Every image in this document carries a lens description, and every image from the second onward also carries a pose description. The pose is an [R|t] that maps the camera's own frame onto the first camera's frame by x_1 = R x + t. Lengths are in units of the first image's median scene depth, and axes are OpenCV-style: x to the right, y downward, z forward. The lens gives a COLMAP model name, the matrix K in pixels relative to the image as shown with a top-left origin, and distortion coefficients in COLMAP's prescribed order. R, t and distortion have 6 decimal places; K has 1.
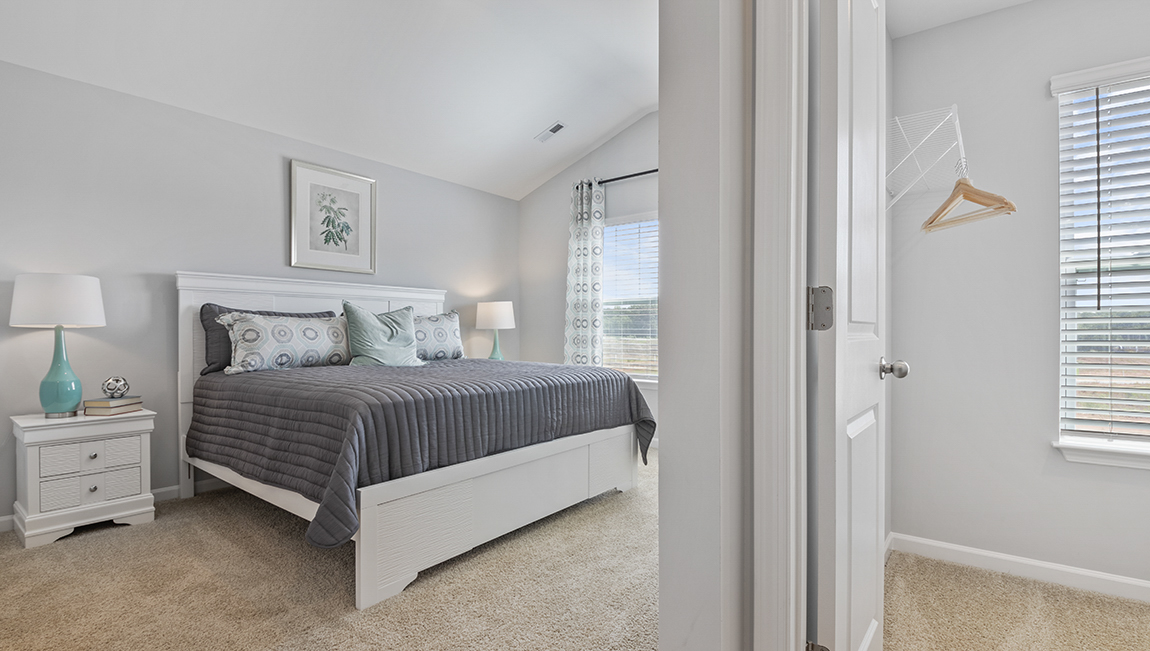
lens RADIAL K [[547.5, 0, 580.0], [0, 547.5, 334.3], [0, 0, 1]] dist [0.032964, -0.033561]
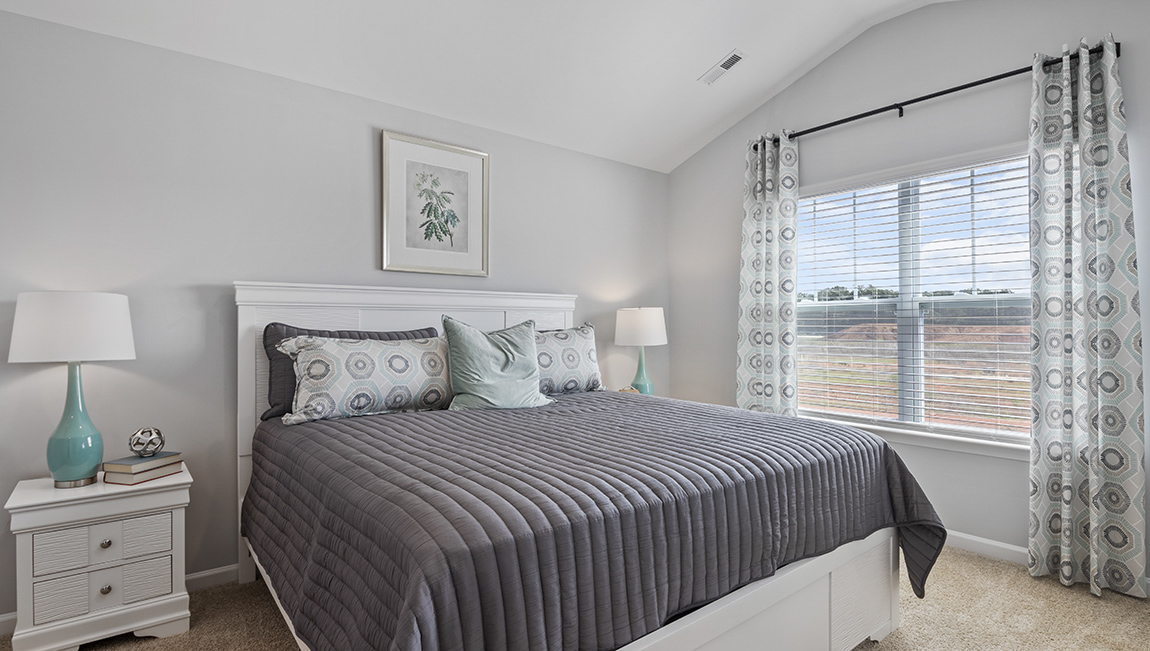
lens RADIAL K [[600.5, 0, 575.0], [0, 600.5, 325.5], [0, 0, 1]] dist [0.050970, -0.048718]
pose [[0.973385, -0.005233, -0.229115, -0.085834], [0.002464, 0.999920, -0.012370, -0.041659], [0.229162, 0.011477, 0.973321, 0.291969]]
